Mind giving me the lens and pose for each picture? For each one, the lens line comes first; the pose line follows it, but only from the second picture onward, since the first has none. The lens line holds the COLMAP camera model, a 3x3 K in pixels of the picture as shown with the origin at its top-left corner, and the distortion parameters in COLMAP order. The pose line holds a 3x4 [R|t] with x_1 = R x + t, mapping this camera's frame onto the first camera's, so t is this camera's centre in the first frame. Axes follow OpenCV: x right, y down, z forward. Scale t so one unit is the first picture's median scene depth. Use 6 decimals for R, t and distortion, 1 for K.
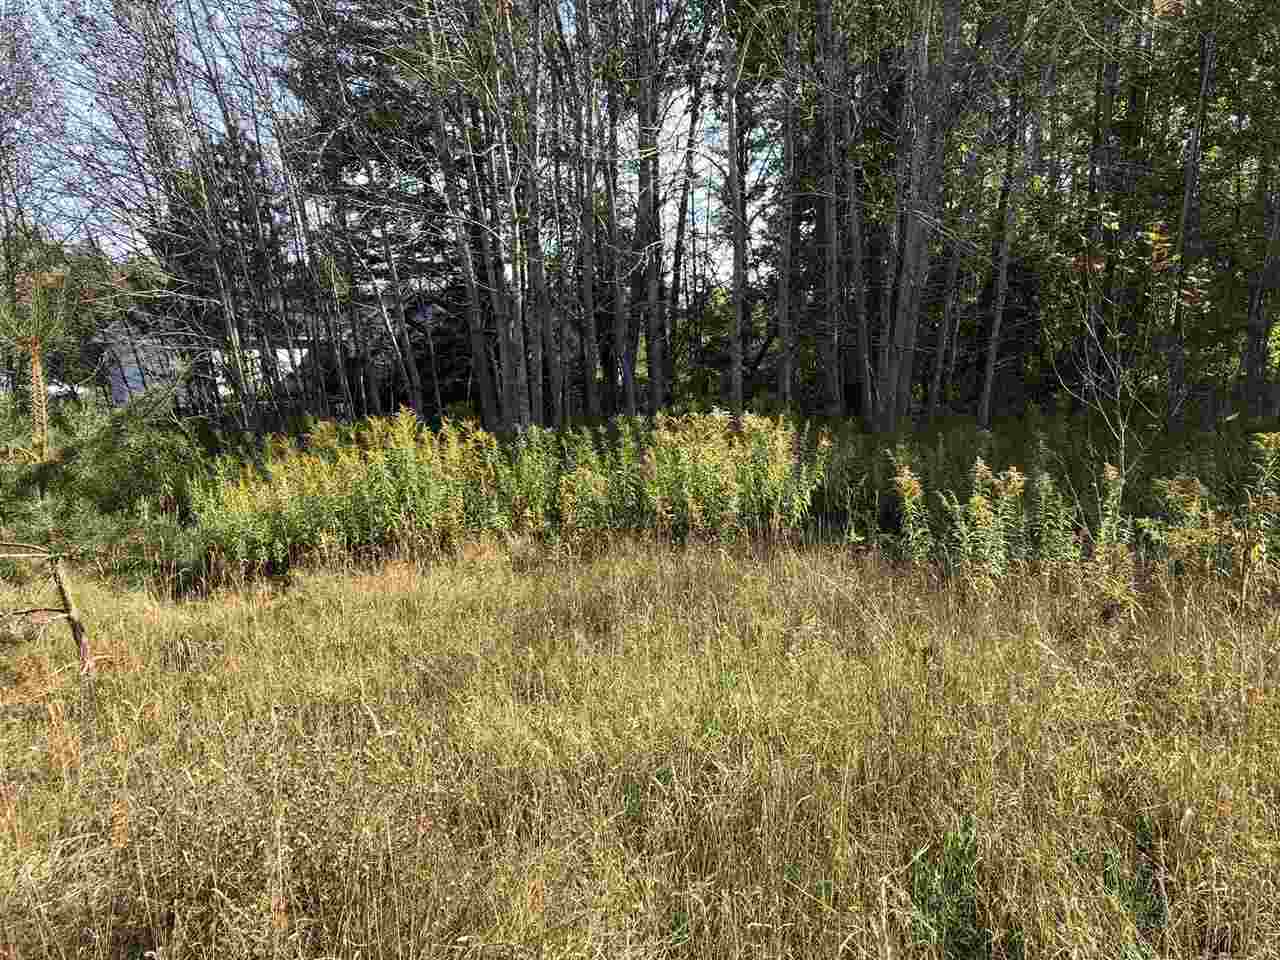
lens RADIAL K [[1046.6, 0, 653.0], [0, 1046.6, 485.8], [0, 0, 1]] dist [0.011369, 0.004548]
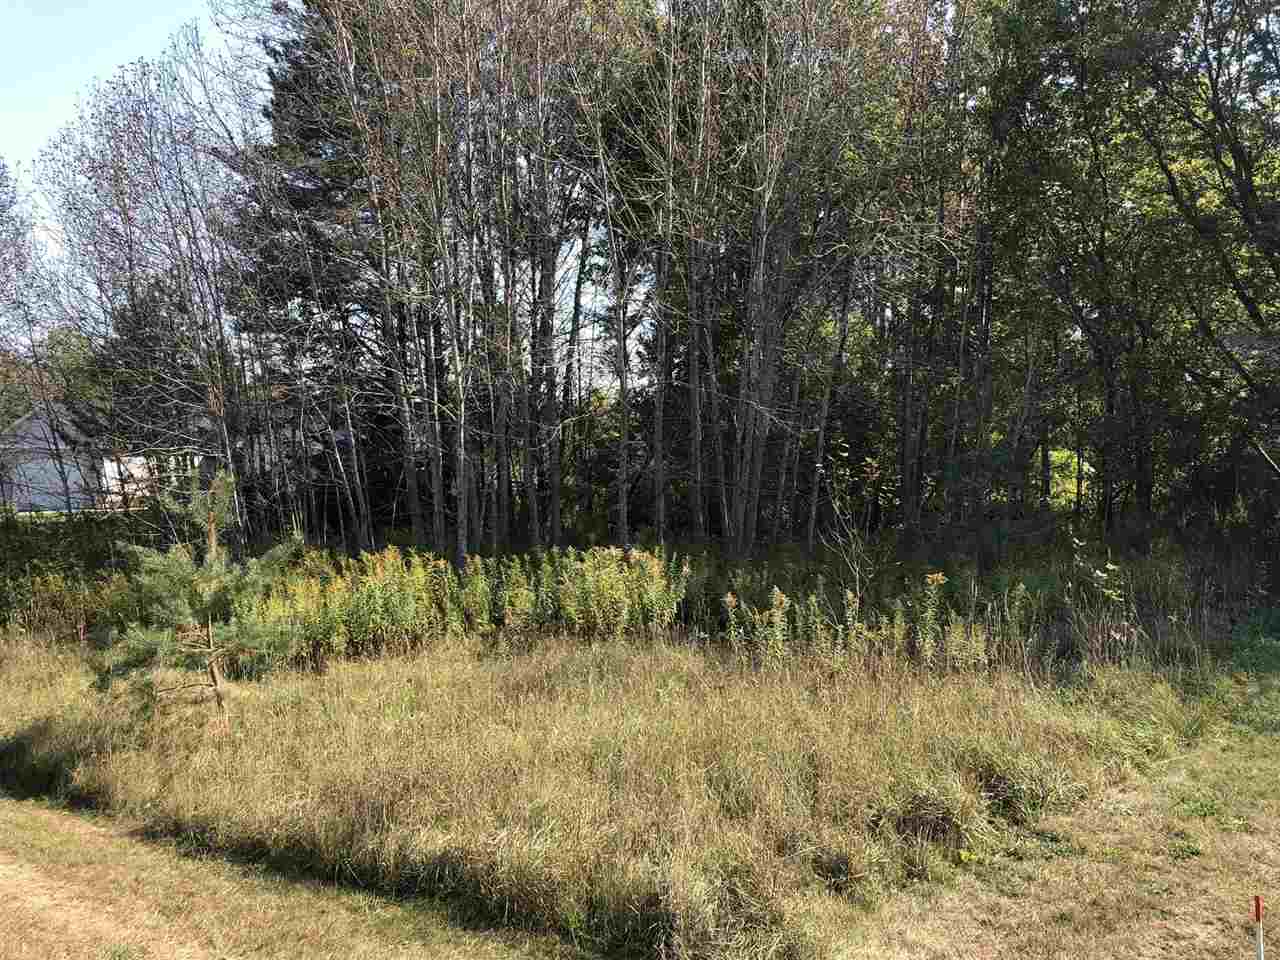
lens RADIAL K [[1046.6, 0, 653.0], [0, 1046.6, 485.8], [0, 0, 1]] dist [0.011369, 0.004548]
pose [[0.993452, 0.001764, 0.114235, -0.046840], [0.008679, 0.995826, -0.090855, -0.023401], [-0.113919, 0.091251, 0.989291, -0.432078]]
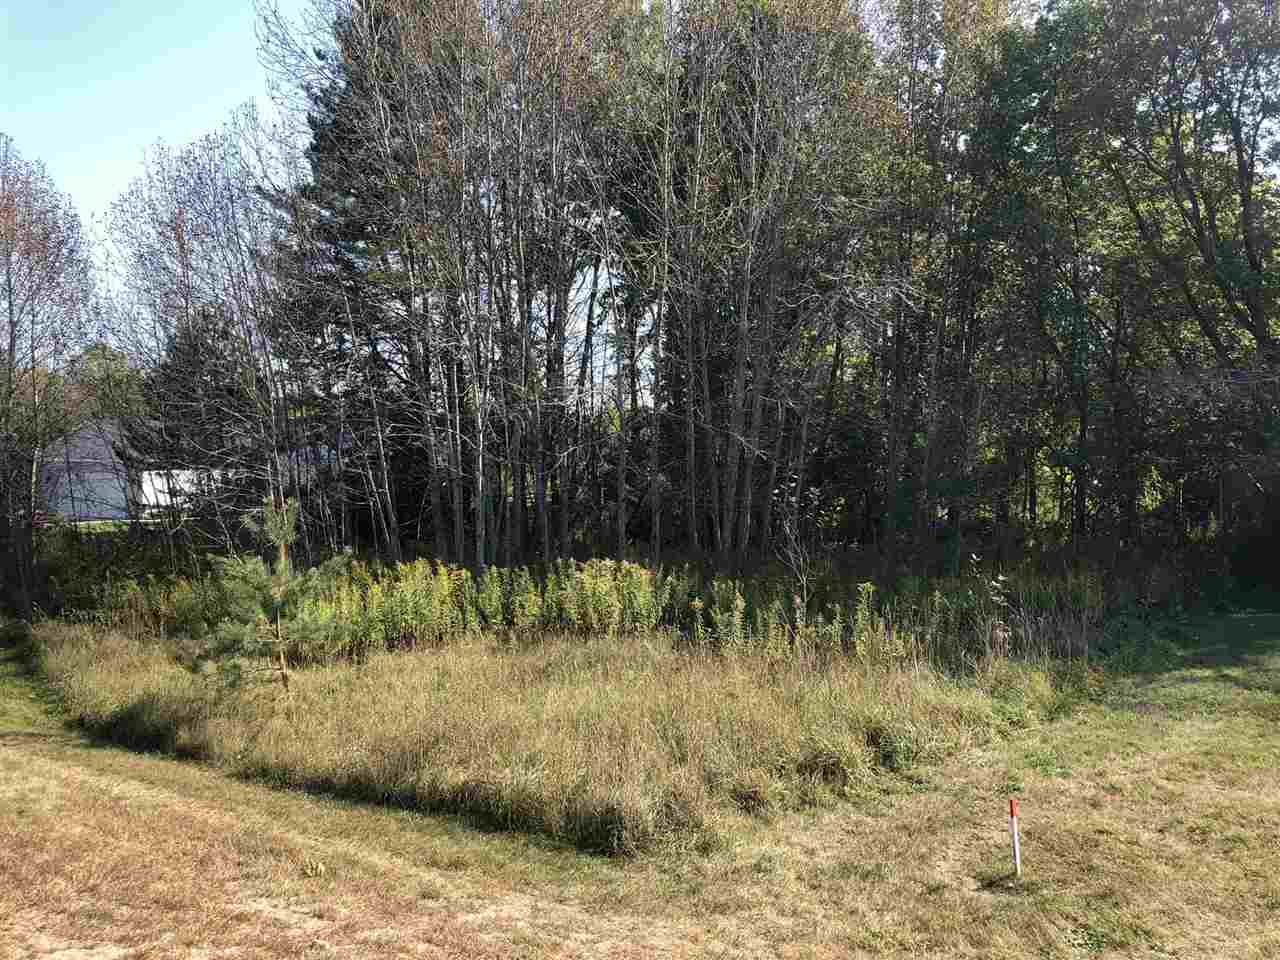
lens RADIAL K [[1041.1, 0, 640.0], [0, 1041.1, 480.0], [0, 0, 1]] dist [0.001673, 0.000042]
pose [[0.996379, 0.006272, 0.084793, -0.028701], [0.002771, 0.994350, -0.106113, -0.019477], [-0.084980, 0.105964, 0.990732, -0.673789]]
